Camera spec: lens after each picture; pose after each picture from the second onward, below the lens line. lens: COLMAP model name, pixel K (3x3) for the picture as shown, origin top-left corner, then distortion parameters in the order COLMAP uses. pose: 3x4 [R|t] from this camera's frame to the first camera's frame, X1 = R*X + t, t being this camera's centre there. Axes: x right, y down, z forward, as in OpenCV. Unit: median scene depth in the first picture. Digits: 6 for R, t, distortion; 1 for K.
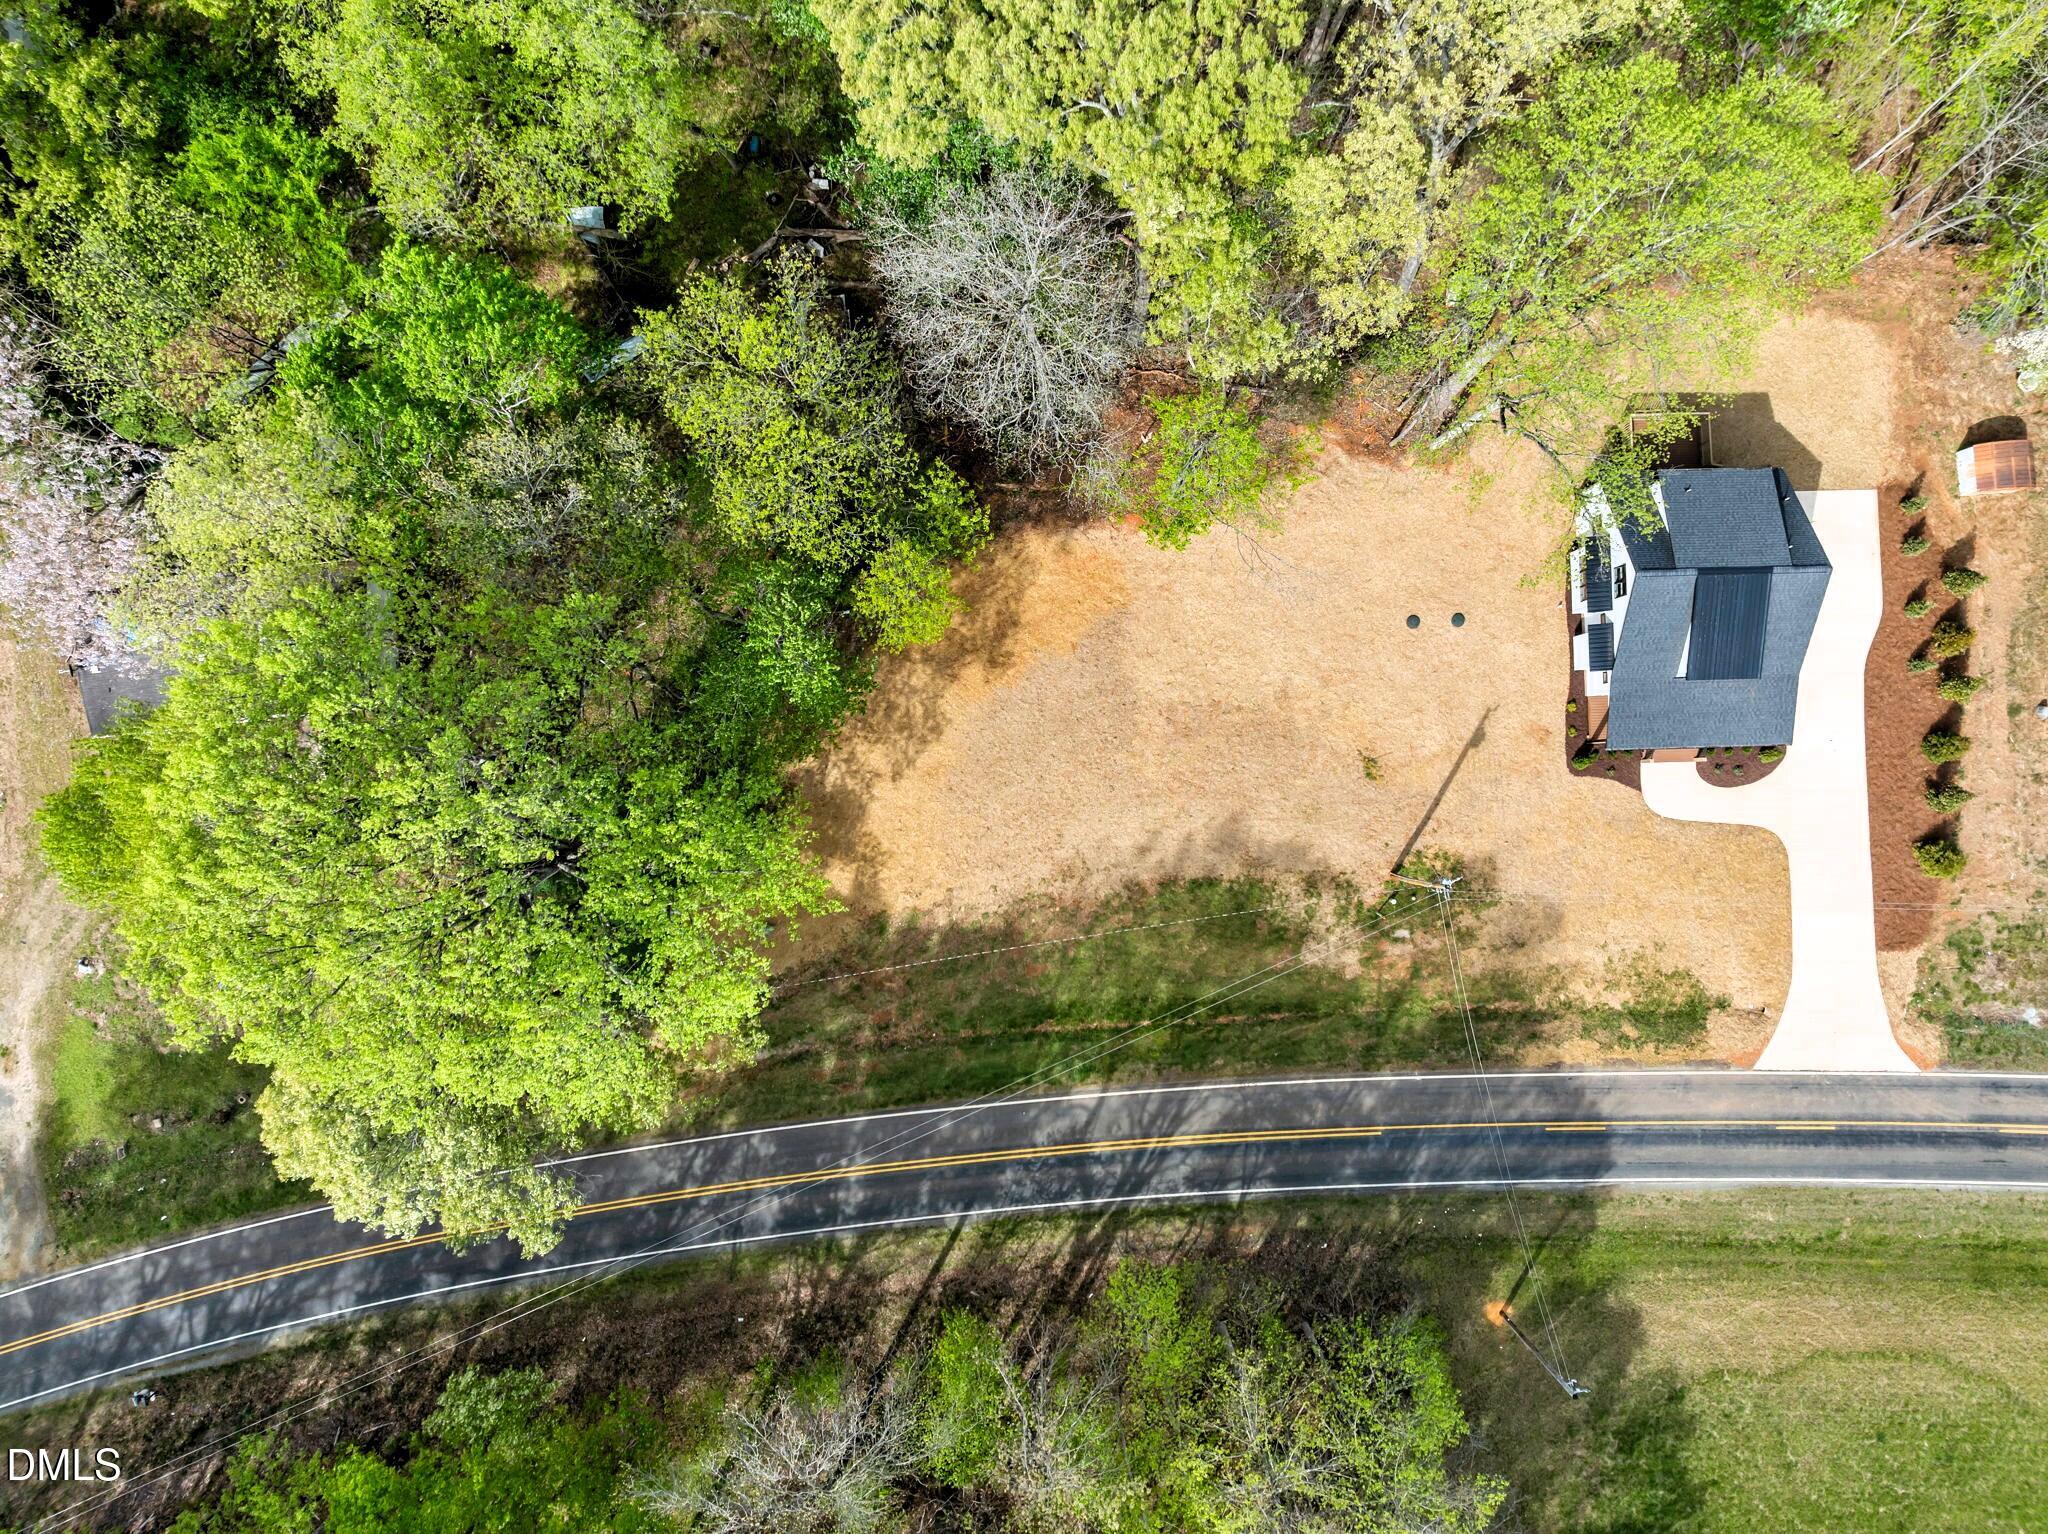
lens RADIAL K [[1435.3, 0, 1030.2], [0, 1435.3, 759.0], [0, 0, 1]] dist [-0.040487, 0.006791]
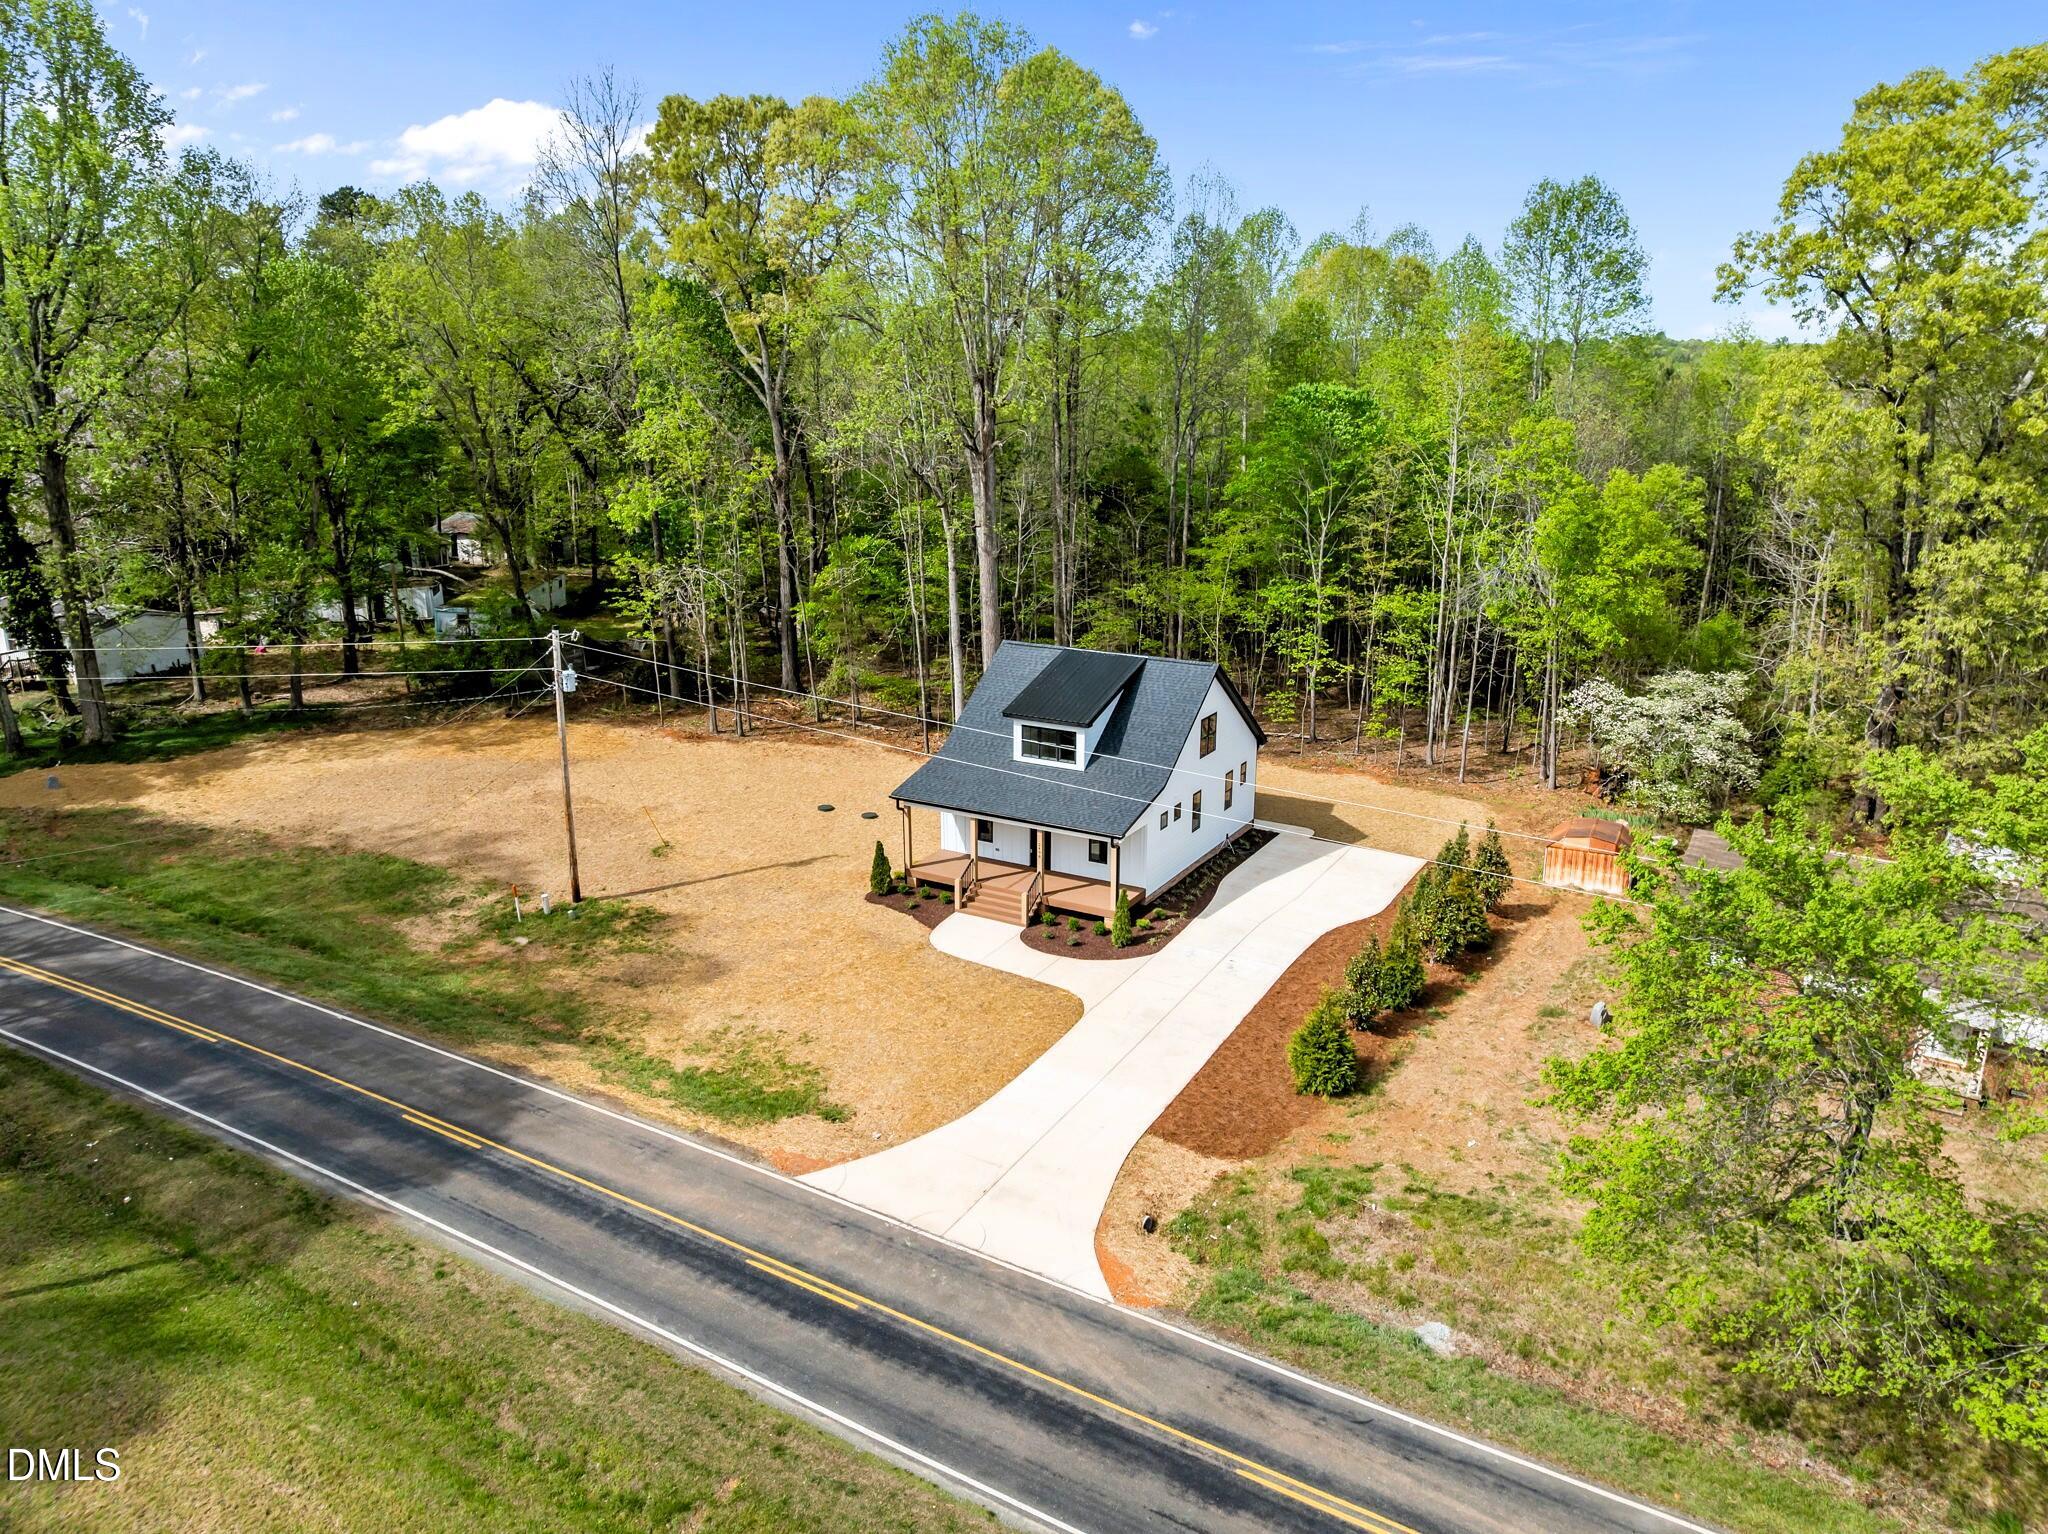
lens RADIAL K [[1435.3, 0, 1030.2], [0, 1435.3, 759.0], [0, 0, 1]] dist [-0.040487, 0.006791]
pose [[0.855917, 0.153976, -0.493658, 0.785101], [-0.517097, 0.247130, -0.819474, 0.528542], [-0.004182, 0.956670, 0.291143, 0.727537]]
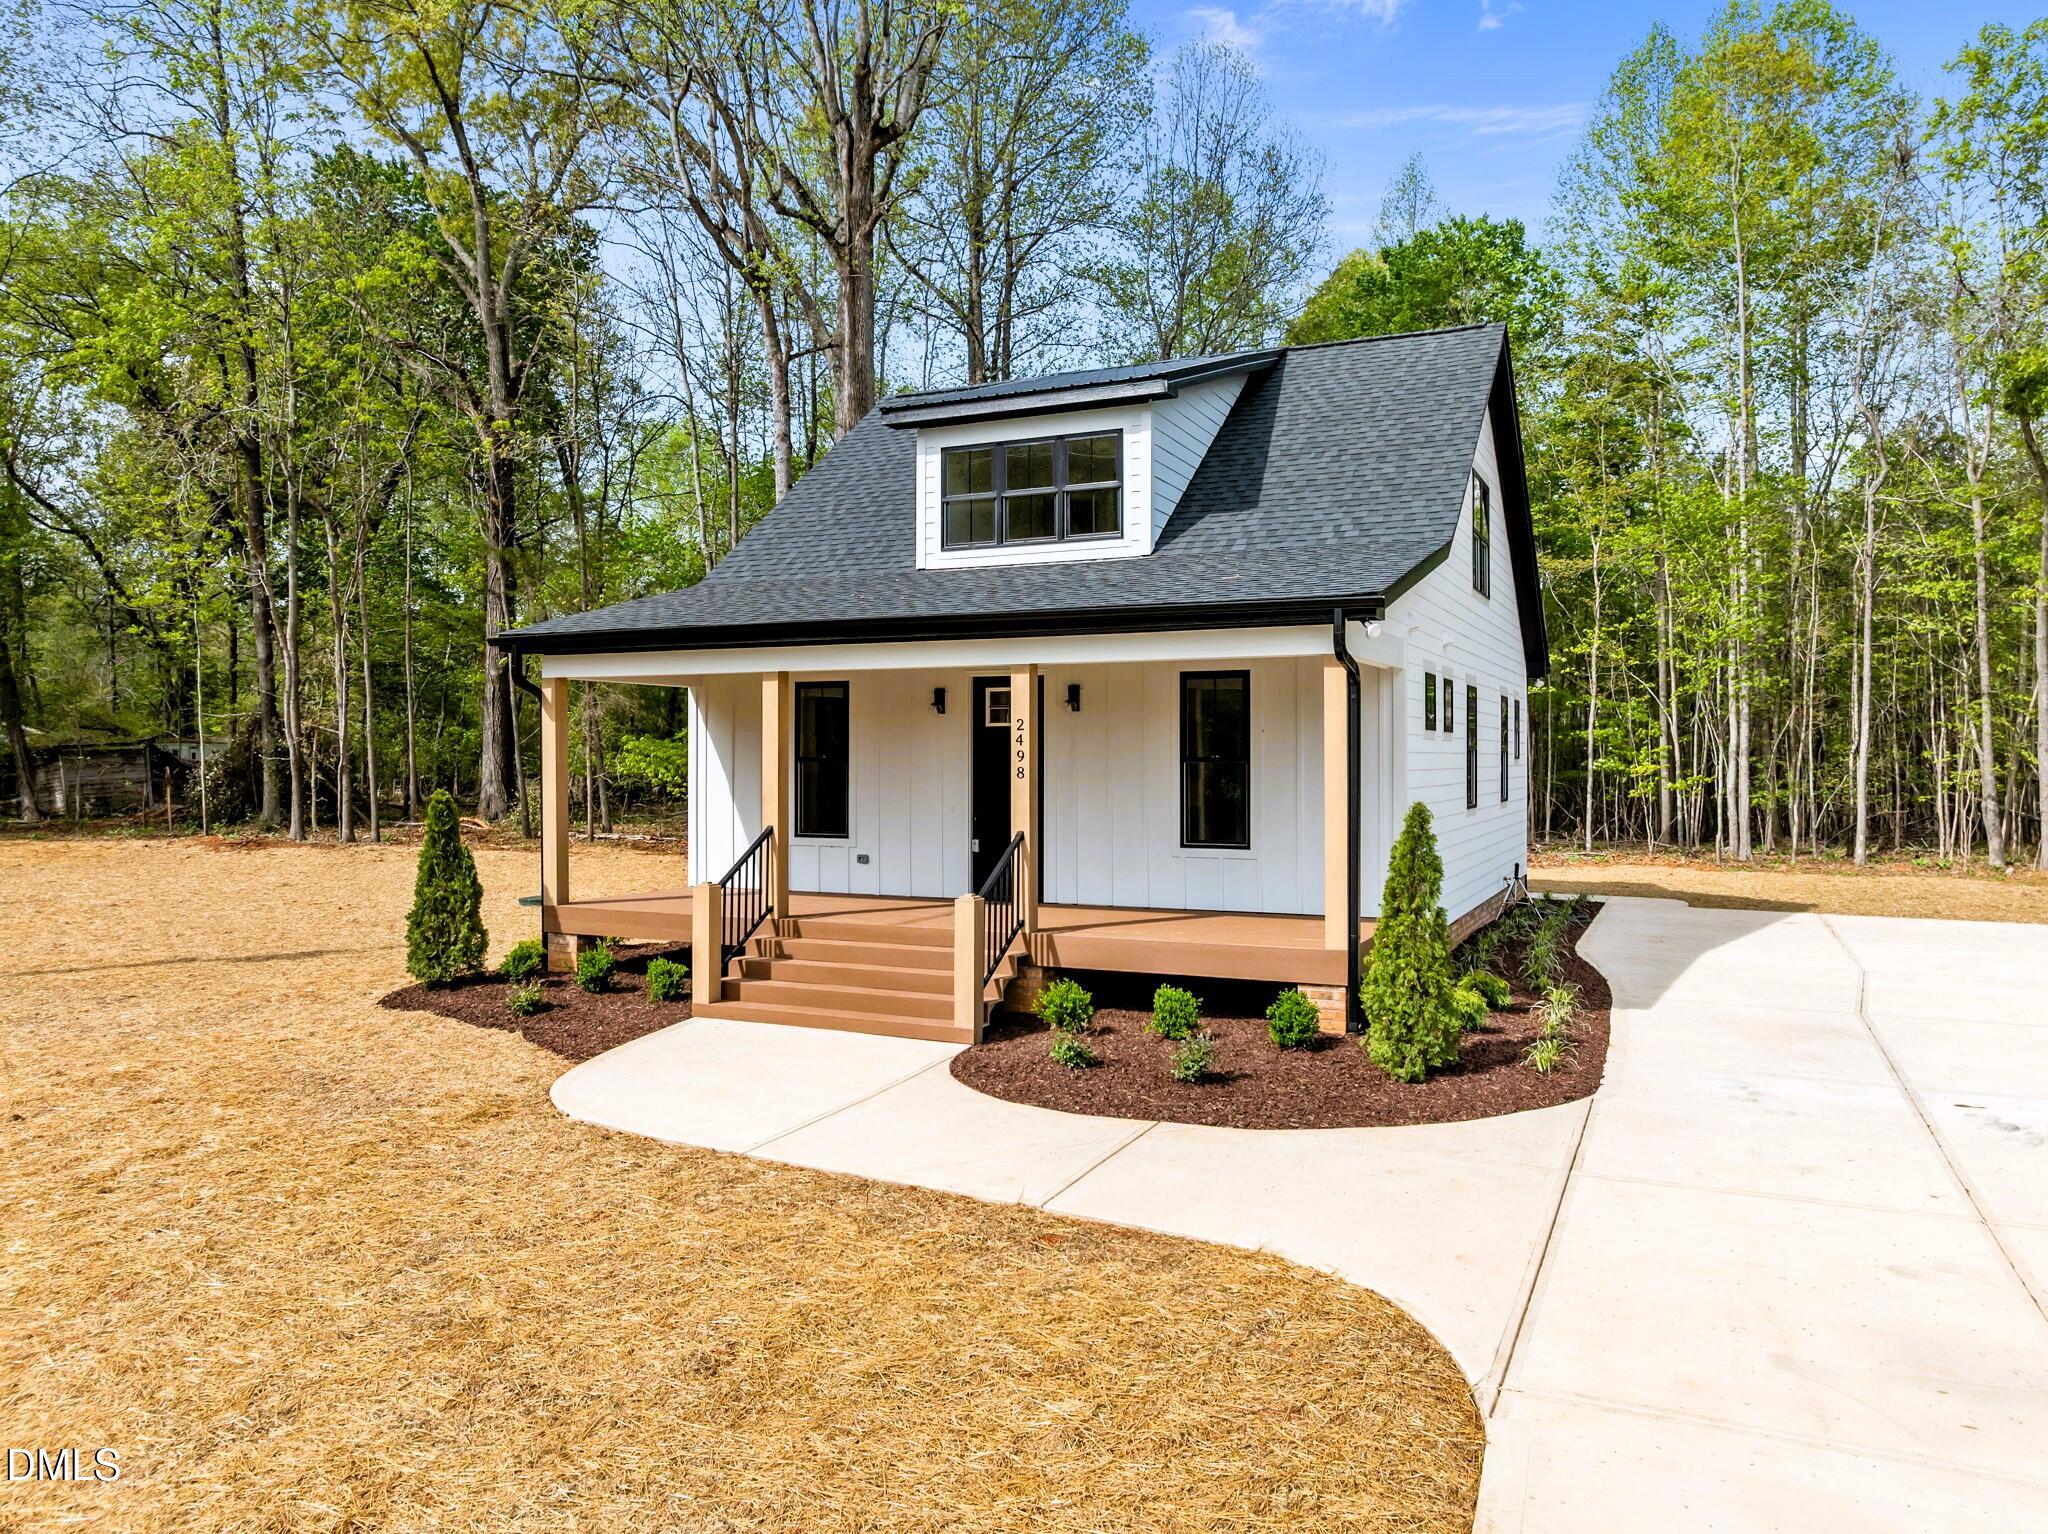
lens RADIAL K [[1435.3, 0, 1030.2], [0, 1435.3, 759.0], [0, 0, 1]] dist [-0.040487, 0.006791]
pose [[0.893384, 0.012027, -0.449133, 0.544103], [-0.449279, 0.015957, -0.893249, 0.142870], [-0.003576, 0.999800, 0.019659, 0.961345]]
